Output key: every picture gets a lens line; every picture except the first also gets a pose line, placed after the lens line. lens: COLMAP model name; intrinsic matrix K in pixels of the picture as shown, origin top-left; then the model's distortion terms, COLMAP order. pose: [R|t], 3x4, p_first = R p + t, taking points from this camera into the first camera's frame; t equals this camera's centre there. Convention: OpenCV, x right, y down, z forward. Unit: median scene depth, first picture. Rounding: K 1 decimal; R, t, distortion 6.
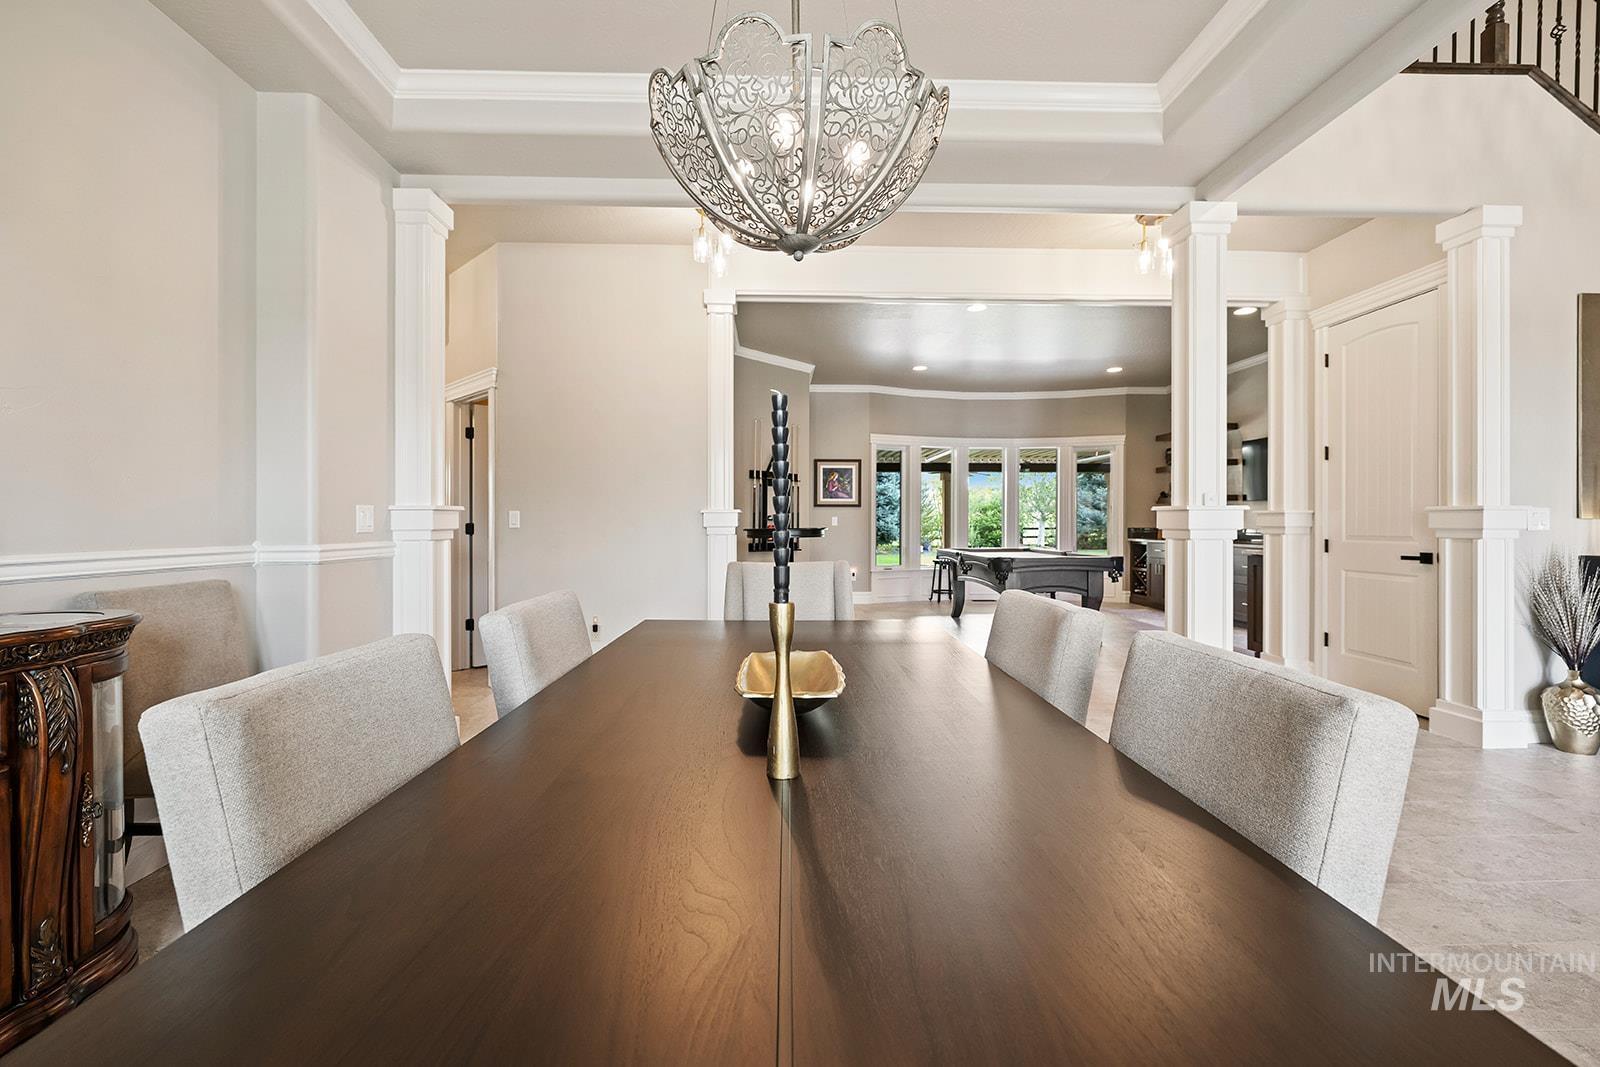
lens RADIAL K [[671.2, 0, 798.2], [0, 671.2, 526.5], [0, 0, 1]] dist [0.002054, -0.000252]
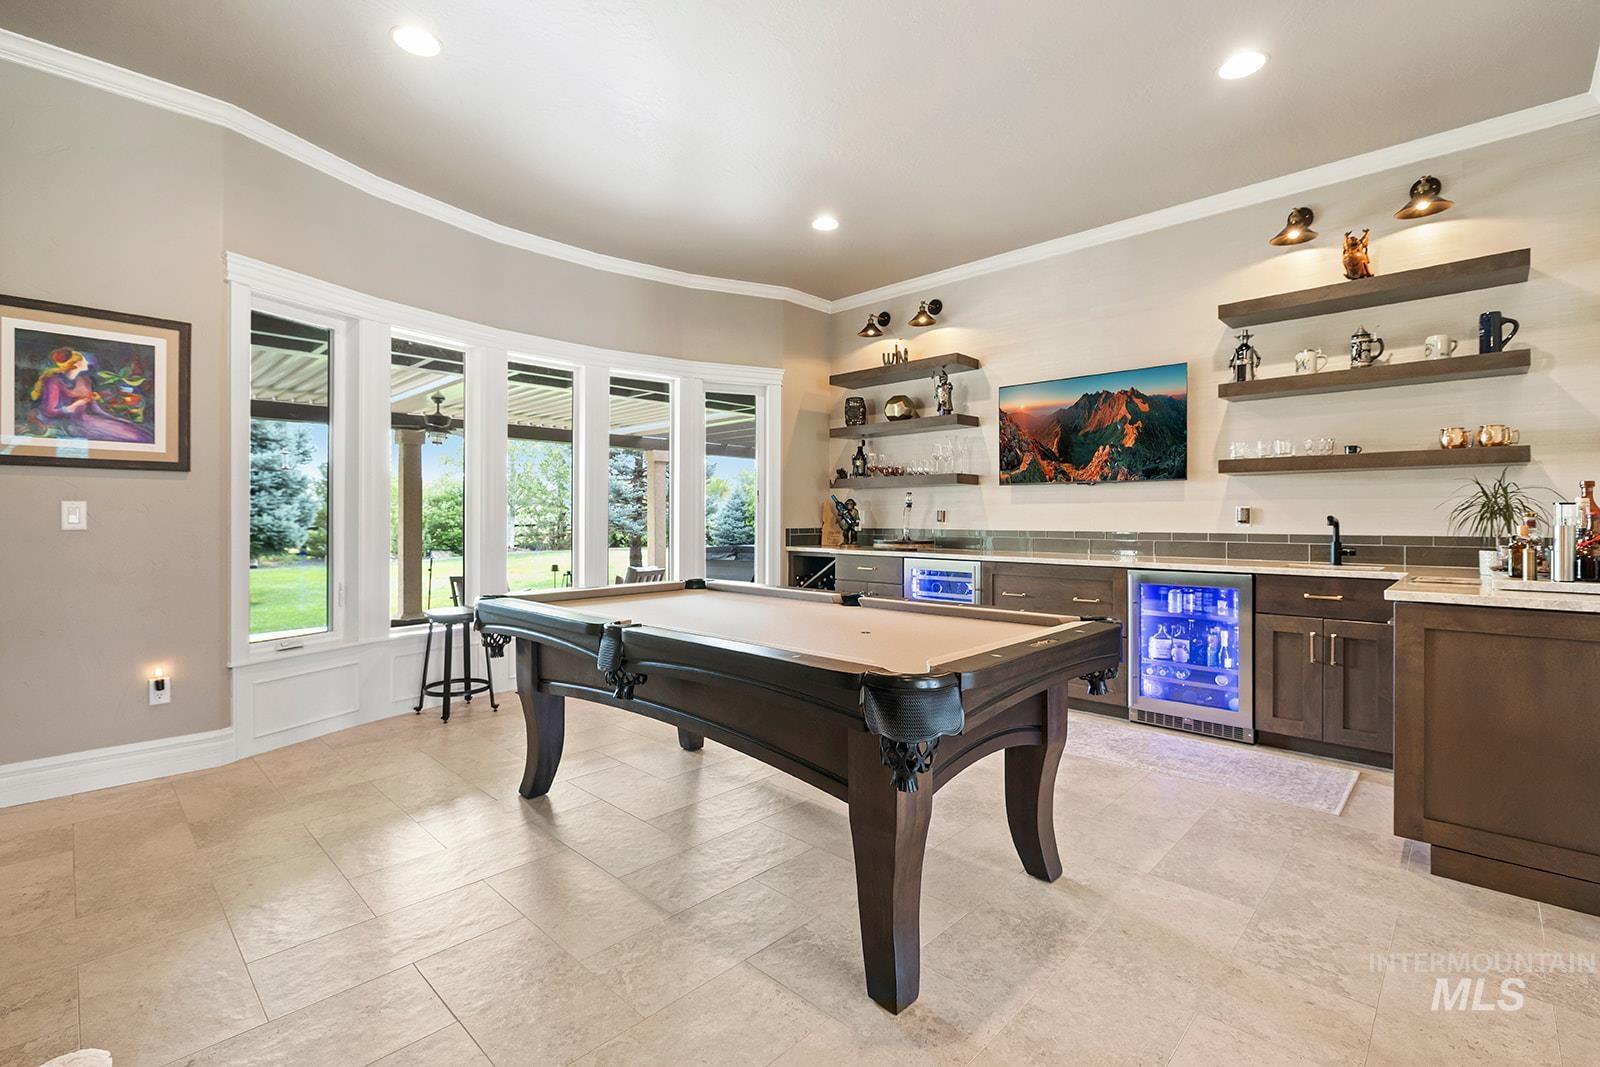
lens RADIAL K [[717.2, 0, 803.7], [0, 717.2, 523.9], [0, 0, 1]] dist [-0.001765, -0.000098]
pose [[0.717095, -0.002948, 0.696970, 0.064503], [0.001699, 0.999995, 0.002482, -0.003983], [-0.696974, -0.000596, 0.717096, 0.543561]]
